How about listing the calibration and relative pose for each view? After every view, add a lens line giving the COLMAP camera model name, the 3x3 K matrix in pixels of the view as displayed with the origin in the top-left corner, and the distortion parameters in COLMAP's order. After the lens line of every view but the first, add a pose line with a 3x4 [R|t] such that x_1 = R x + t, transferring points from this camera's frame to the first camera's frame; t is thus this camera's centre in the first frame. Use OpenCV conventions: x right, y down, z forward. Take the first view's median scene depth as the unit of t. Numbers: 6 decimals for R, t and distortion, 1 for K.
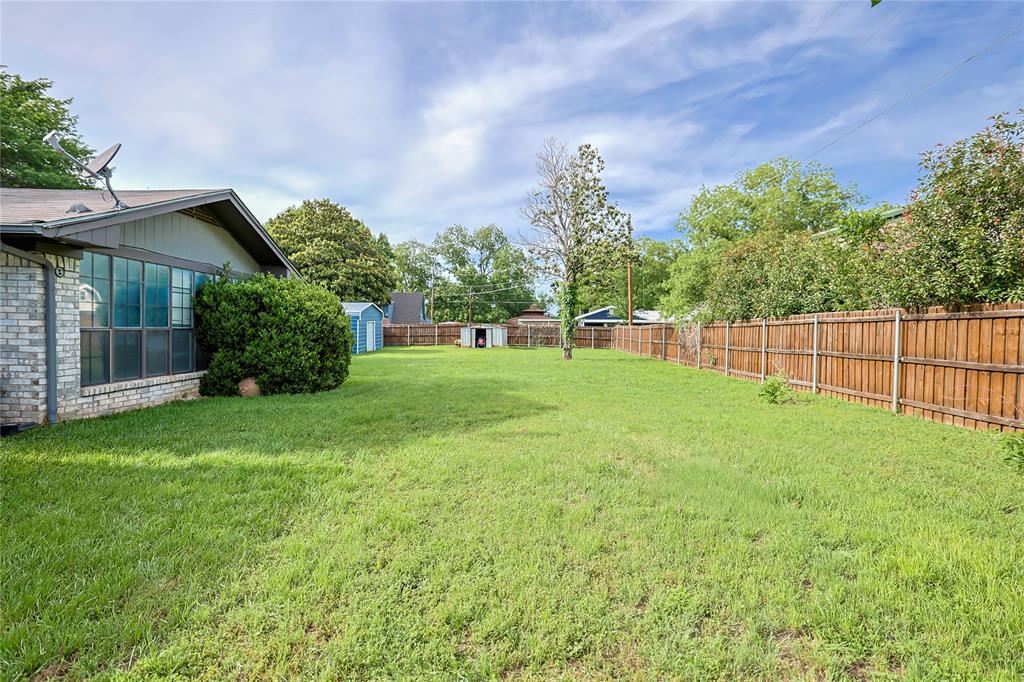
lens RADIAL K [[503.4, 0, 512.8], [0, 503.4, 339.1], [0, 0, 1]] dist [-0.003922, -0.000414]
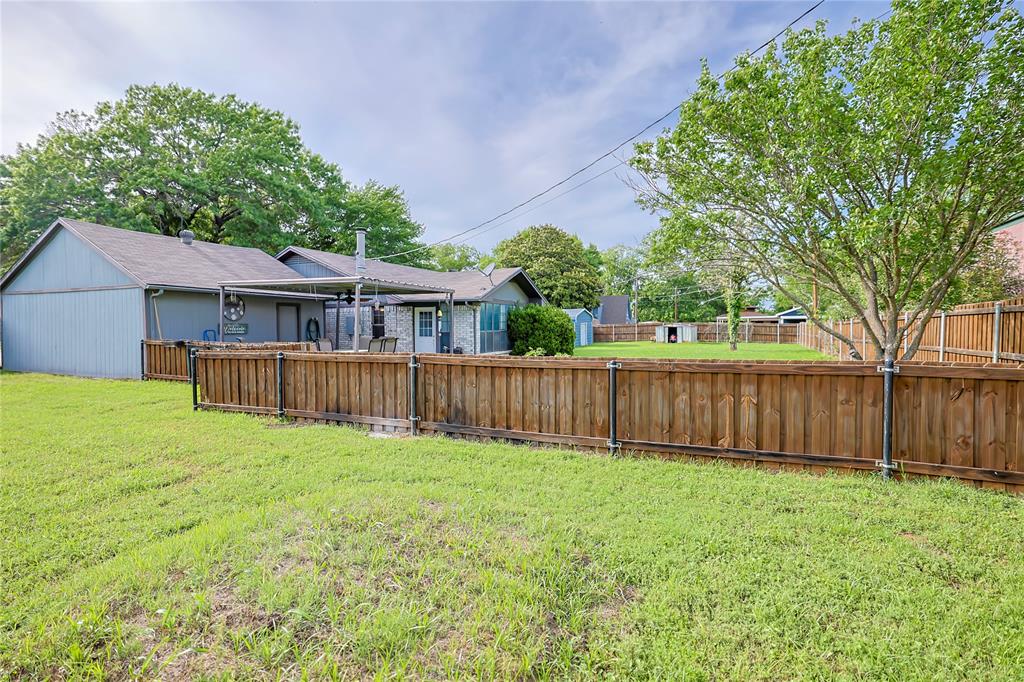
lens RADIAL K [[503.4, 0, 512.3], [0, 503.4, 341.1], [0, 0, 1]] dist [-0.003922, -0.000414]
pose [[0.915480, -0.005017, -0.402331, 0.298688], [0.007869, 0.999954, 0.005436, 0.013129], [0.402286, -0.008143, 0.915478, -1.098097]]
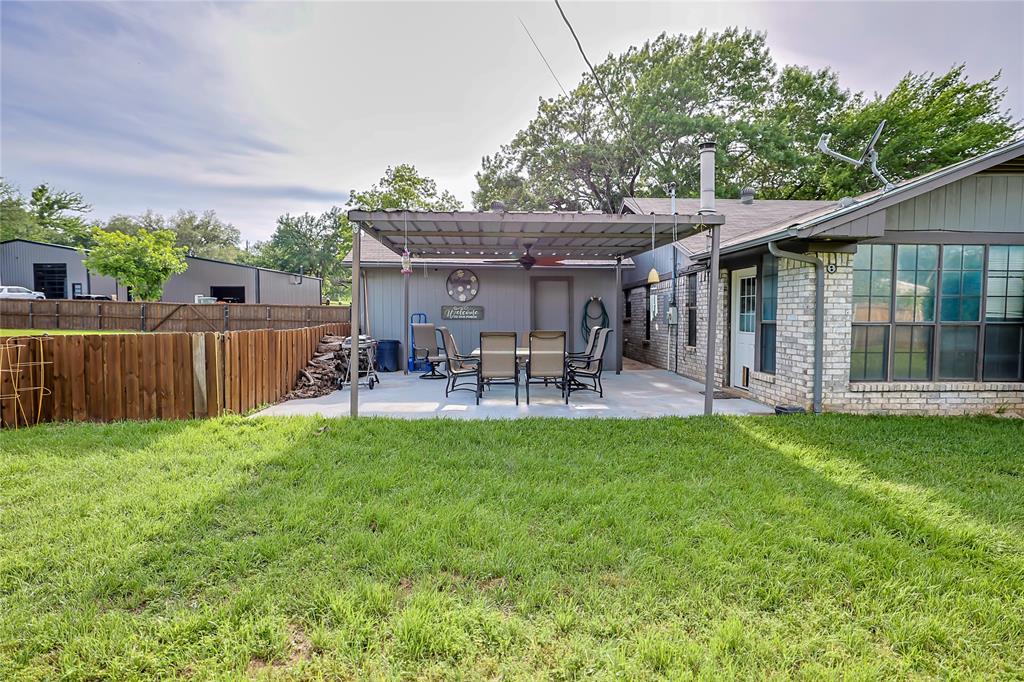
lens RADIAL K [[503.4, 0, 510.5], [0, 503.4, 335.3], [0, 0, 1]] dist [-0.003922, -0.000414]
pose [[0.024329, 0.028708, -0.999292, 0.092921], [-0.023758, 0.999322, 0.028130, -0.006706], [0.999422, 0.023056, 0.024995, 0.234056]]
